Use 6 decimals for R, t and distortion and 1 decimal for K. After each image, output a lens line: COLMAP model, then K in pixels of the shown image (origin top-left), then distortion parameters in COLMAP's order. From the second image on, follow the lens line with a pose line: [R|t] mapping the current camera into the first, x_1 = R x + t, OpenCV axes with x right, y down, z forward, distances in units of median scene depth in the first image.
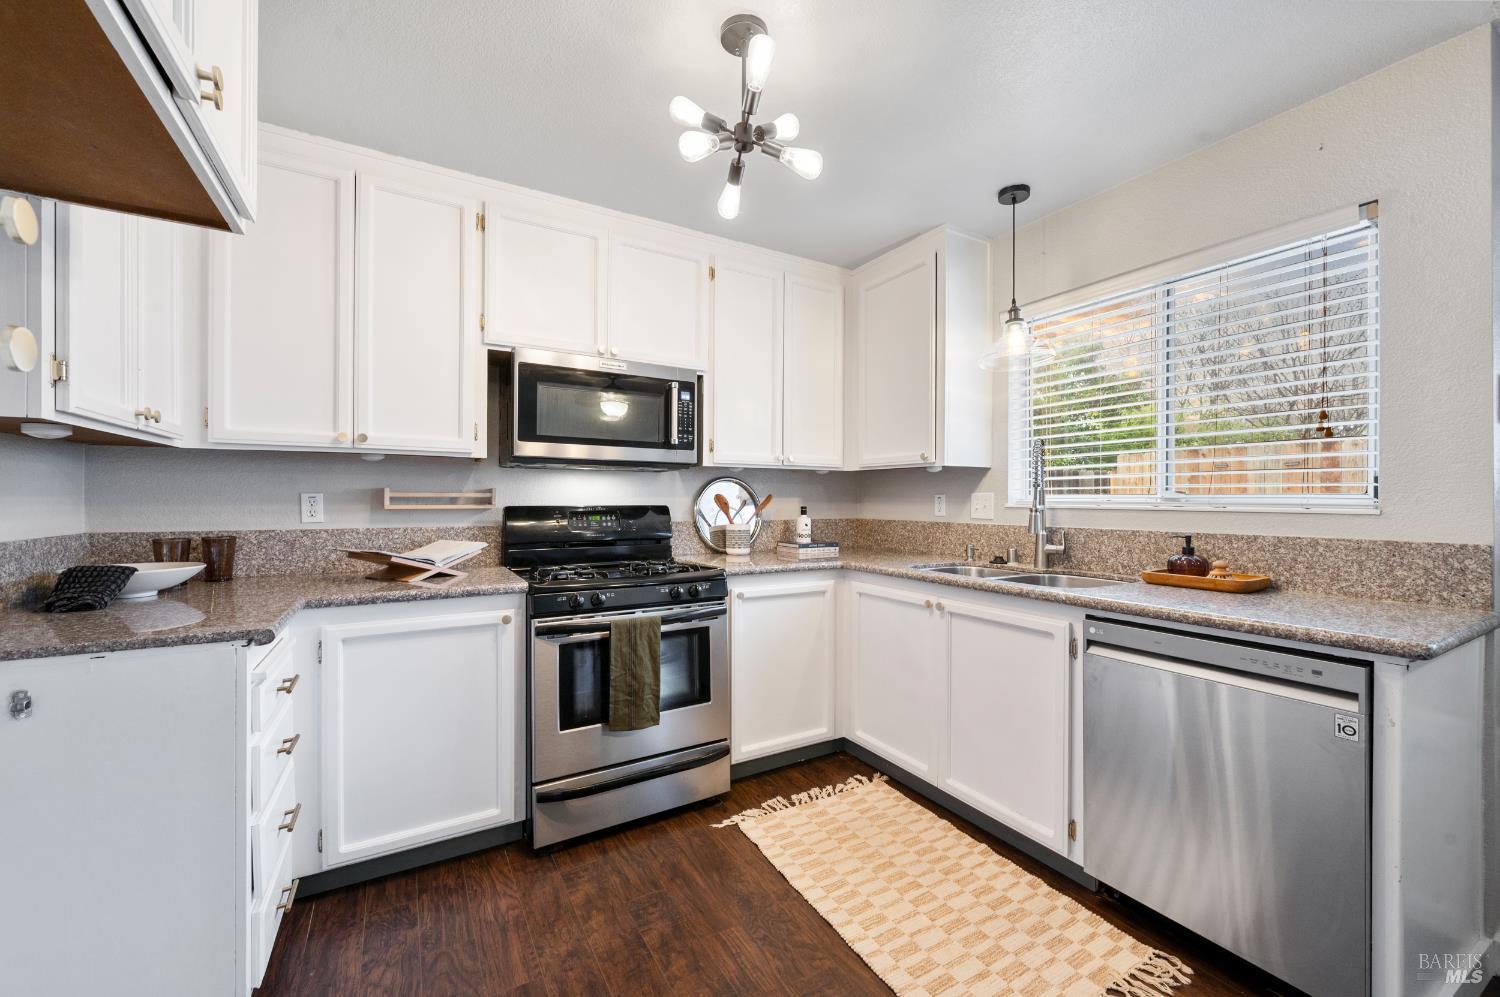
lens RADIAL K [[592.7, 0, 753.6], [0, 592.7, 501.7], [0, 0, 1]] dist [-0.003490, 0.001331]
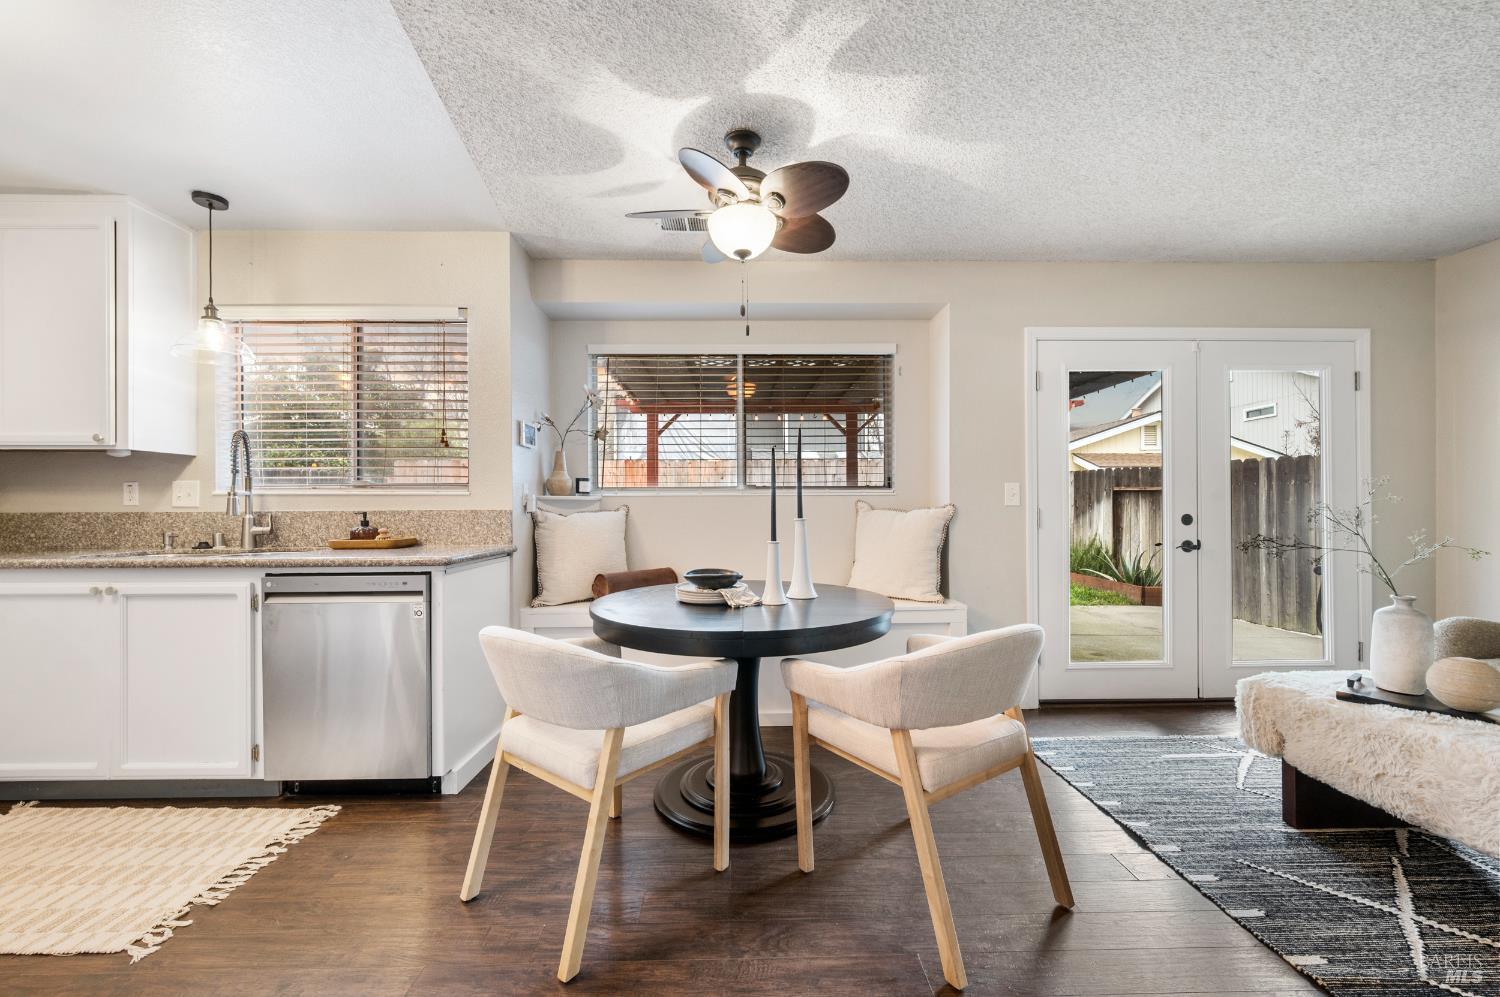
lens RADIAL K [[592.7, 0, 744.8], [0, 592.7, 506.2], [0, 0, 1]] dist [-0.003490, 0.001331]
pose [[0.497569, -0.002869, 0.867419, -0.010722], [0.009141, 0.999956, -0.001937, 0.048265], [-0.867376, 0.008893, 0.497574, -0.386481]]
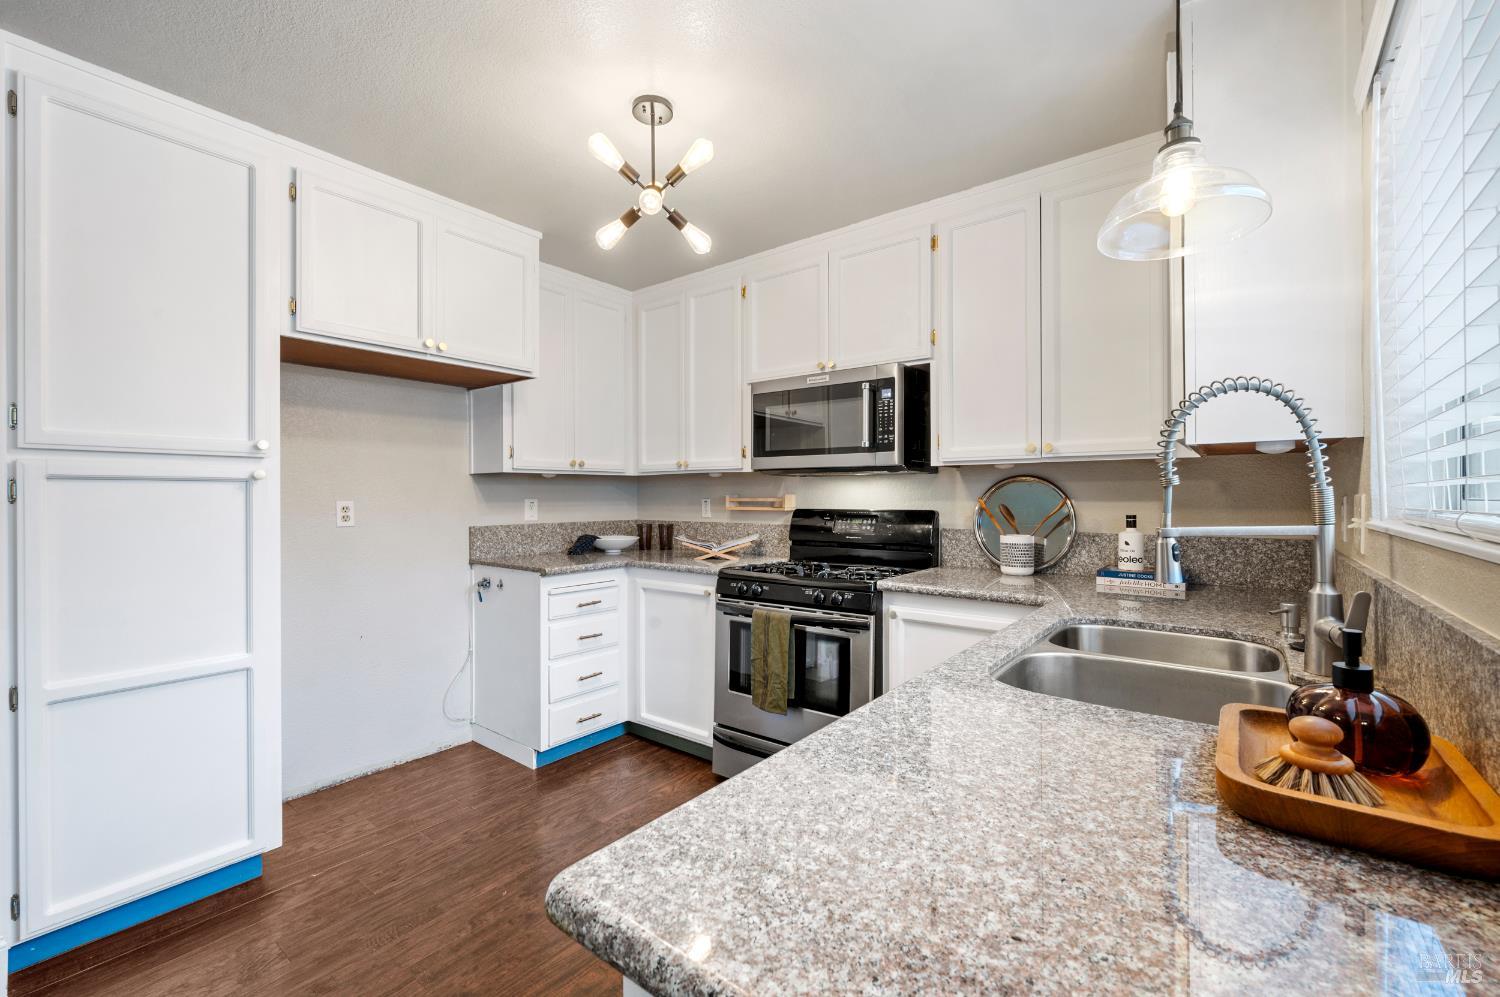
lens RADIAL K [[627.3, 0, 752.1], [0, 627.3, 497.8], [0, 0, 1]] dist [-0.002213, -0.000110]
pose [[0.366394, -0.001448, -0.930459, 0.825462], [0.000033, 0.999999, -0.001543, -0.014308], [0.930460, 0.000535, 0.366393, 0.501375]]
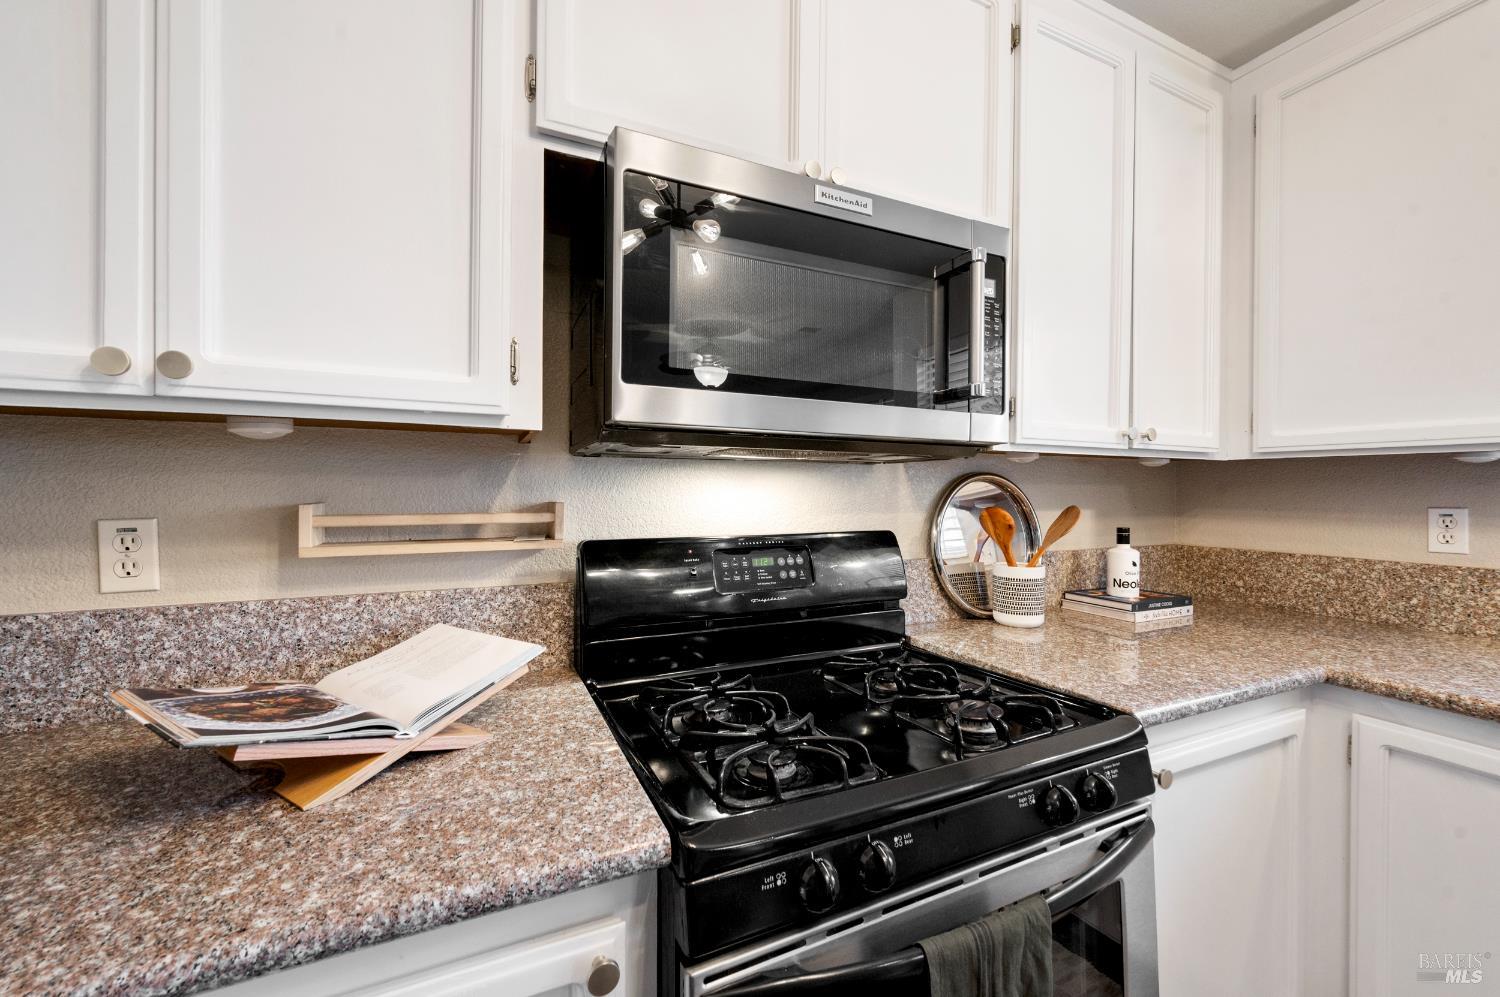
lens RADIAL K [[592.7, 0, 748.9], [0, 592.7, 491.1], [0, 0, 1]] dist [-0.003490, 0.001331]
pose [[0.995052, 0.001540, -0.099343, -0.277813], [-0.001691, 0.999998, -0.001439, -0.033194], [0.099340, 0.001600, 0.995052, 0.629633]]
